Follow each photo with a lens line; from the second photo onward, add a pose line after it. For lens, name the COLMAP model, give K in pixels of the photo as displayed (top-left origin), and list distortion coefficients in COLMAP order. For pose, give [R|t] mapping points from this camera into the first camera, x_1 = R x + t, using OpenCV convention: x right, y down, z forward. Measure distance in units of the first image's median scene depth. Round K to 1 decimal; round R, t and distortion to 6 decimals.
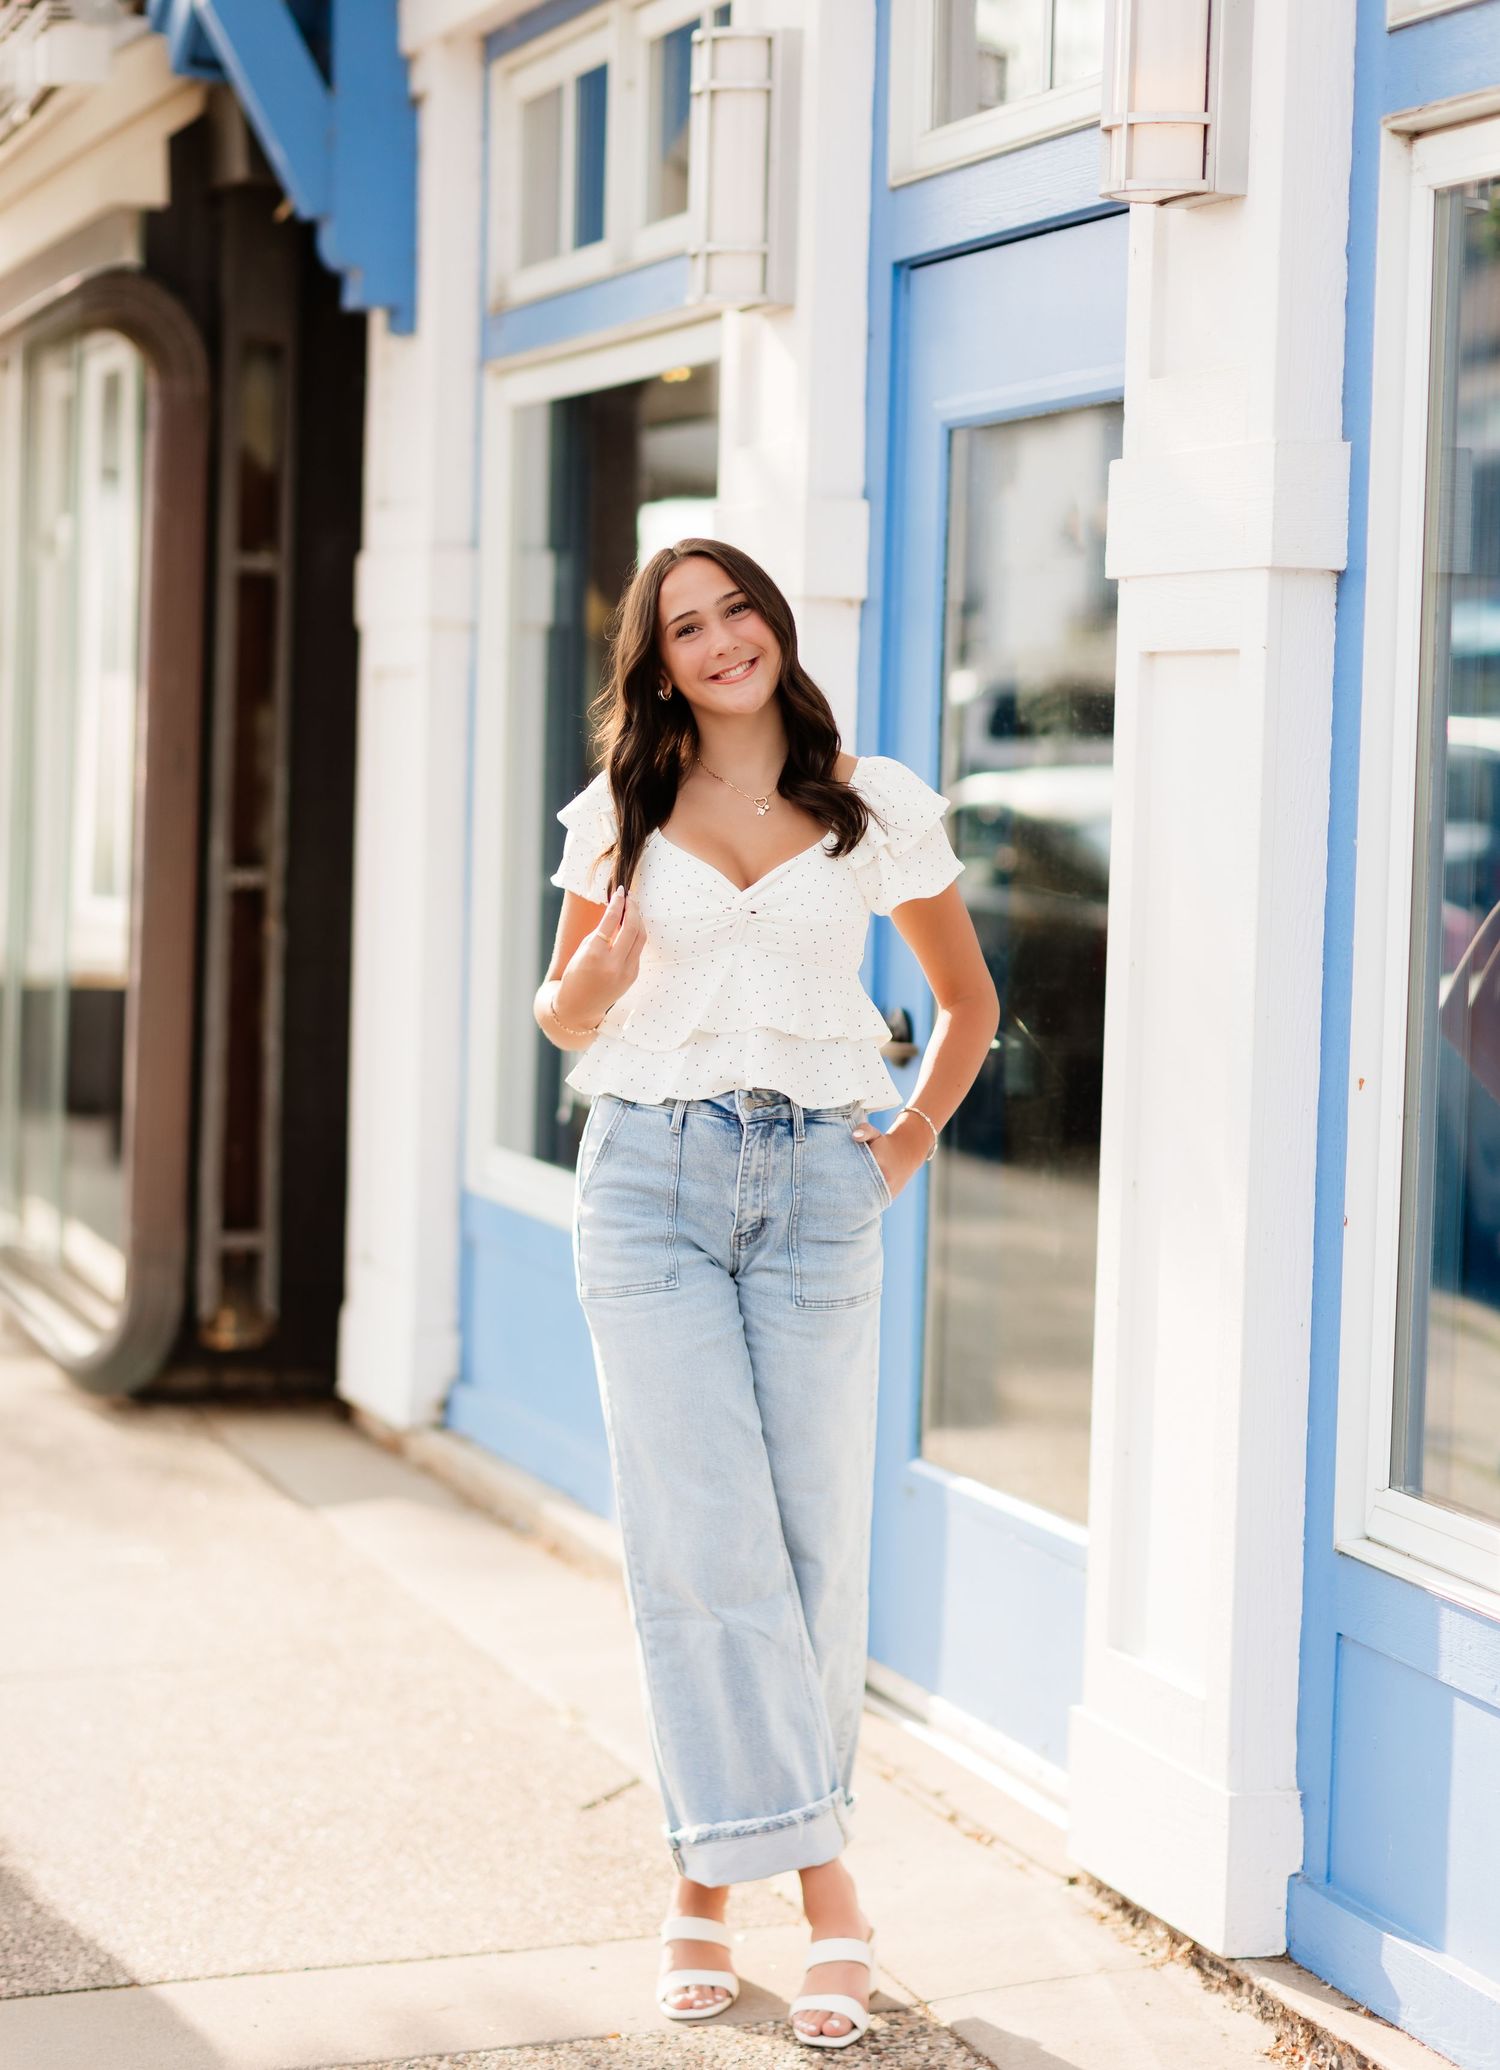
lens RADIAL K [[5386.2, 0, 724.2], [0, 5386.2, 1033.7], [0, 0, 1]] dist [1.638696, -23.005438]
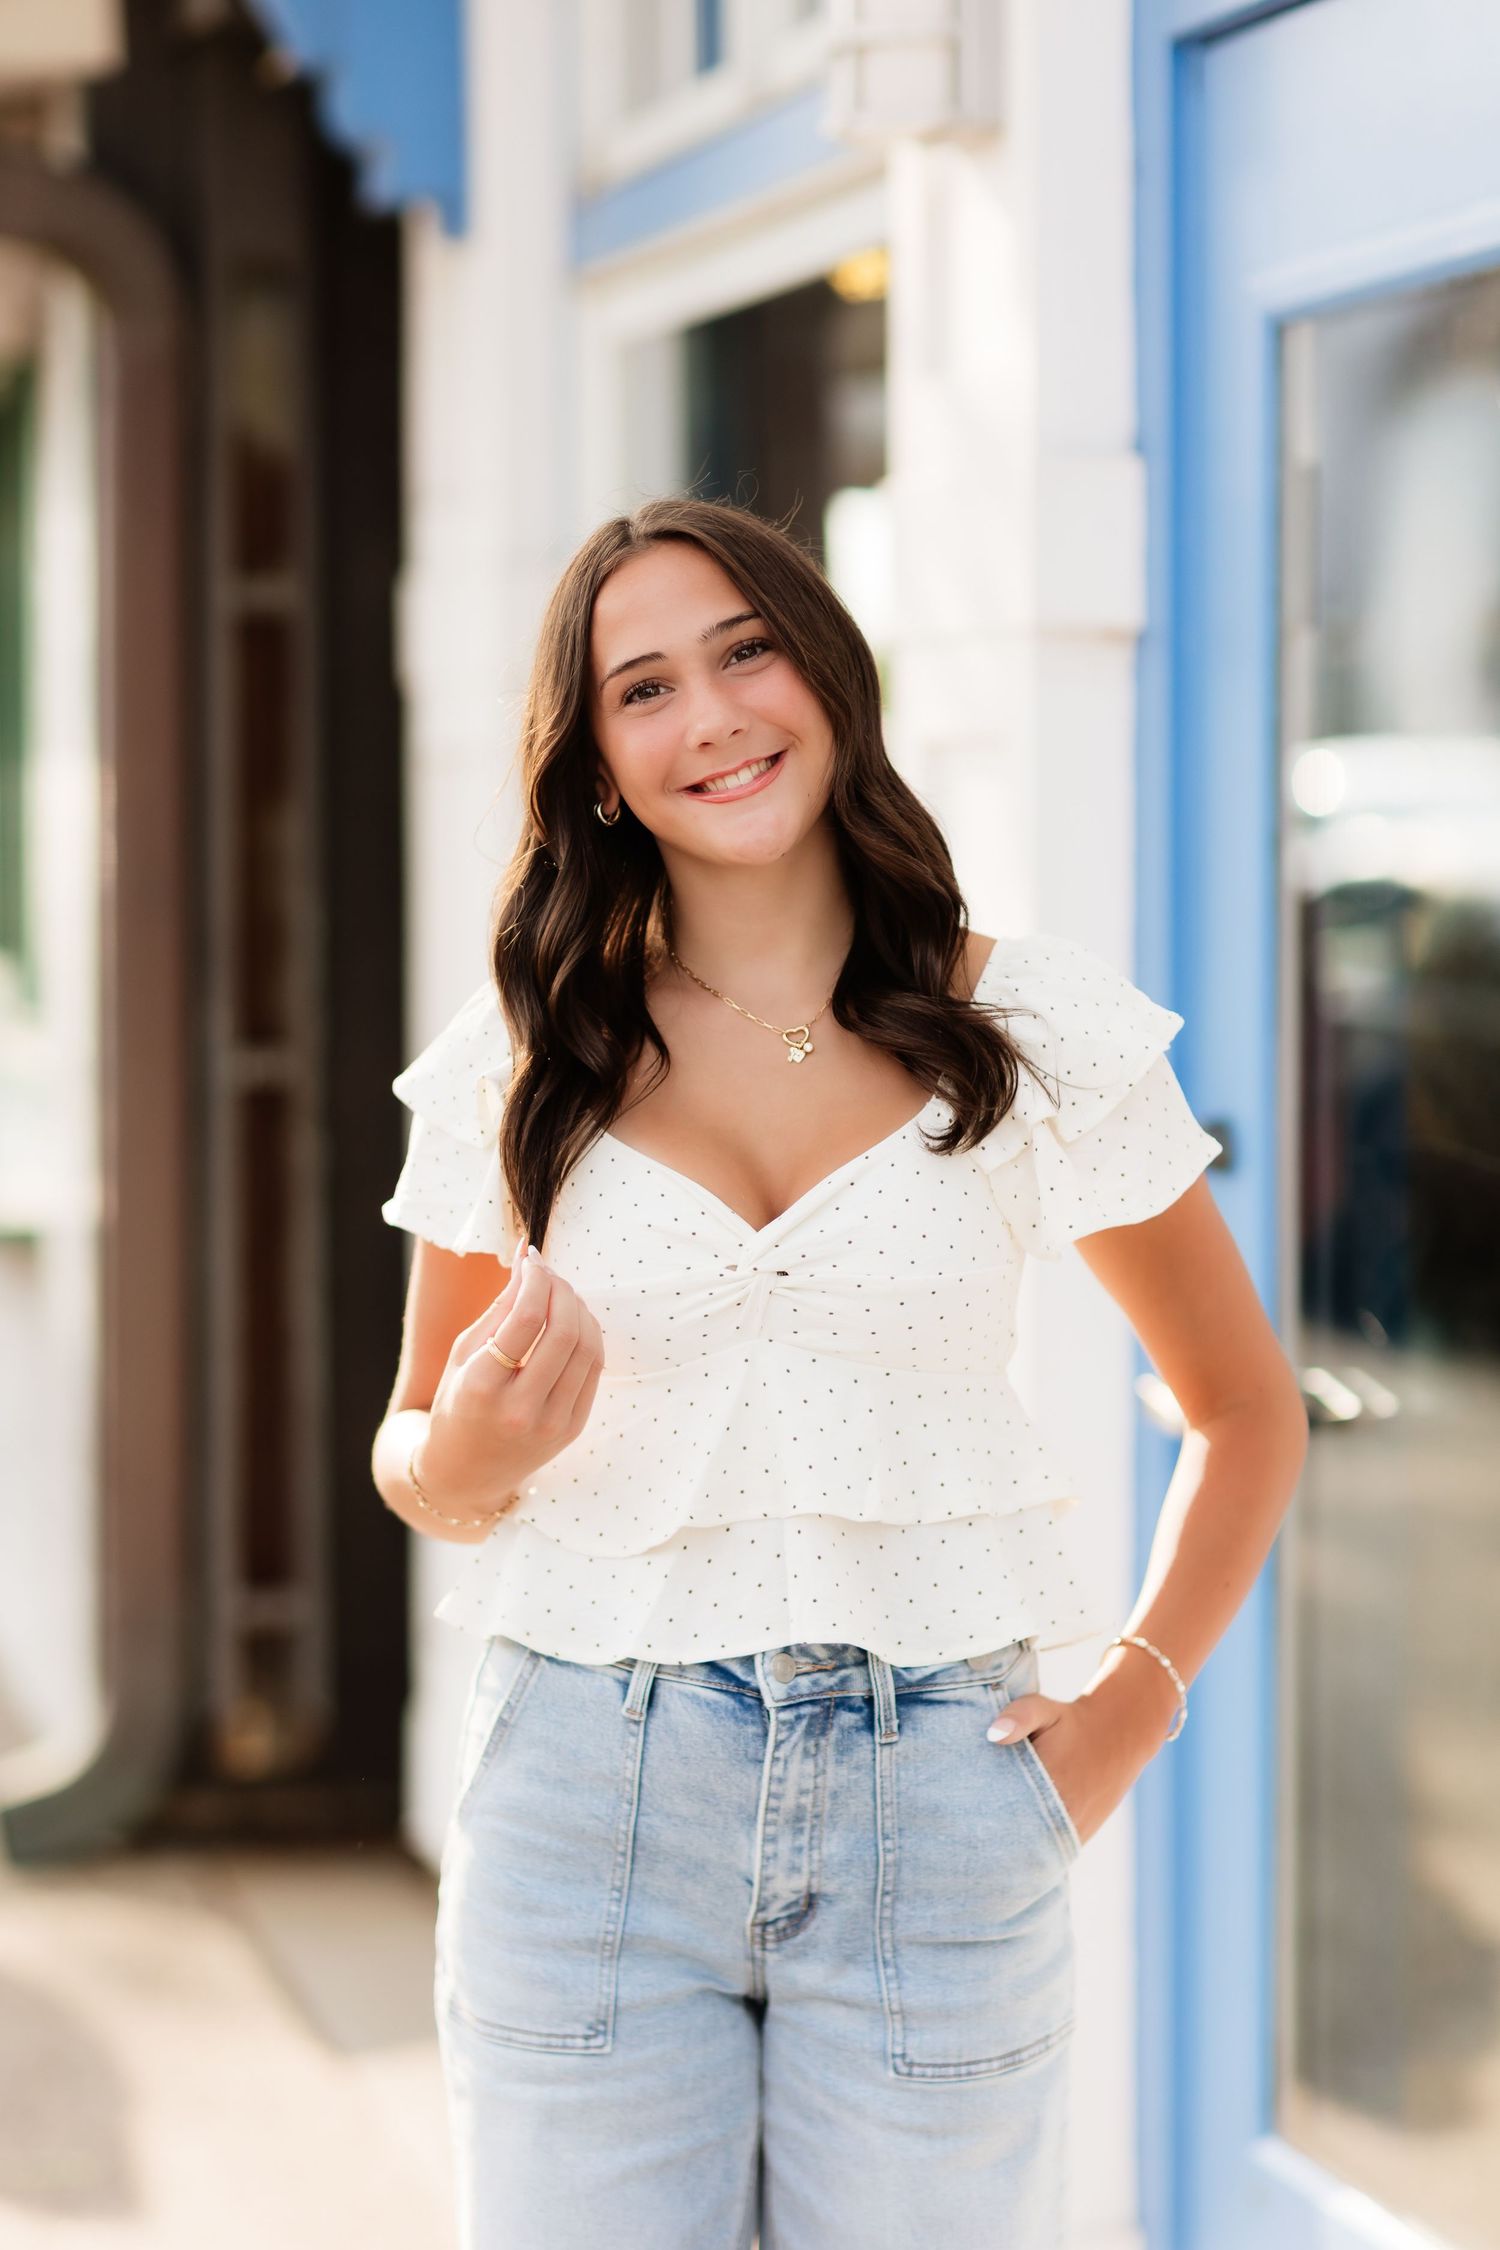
lens RADIAL K [[4963.1, 0, 750.0], [0, 4963.1, 1200.2], [0, 0, 1]] dist [0.743977, -7.626637]
pose [[0.994451, -0.021183, -0.103049, 0.048457], [0.024853, 0.999097, 0.034462, -0.044034], [0.102226, -0.036832, 0.994079, 0.546439]]
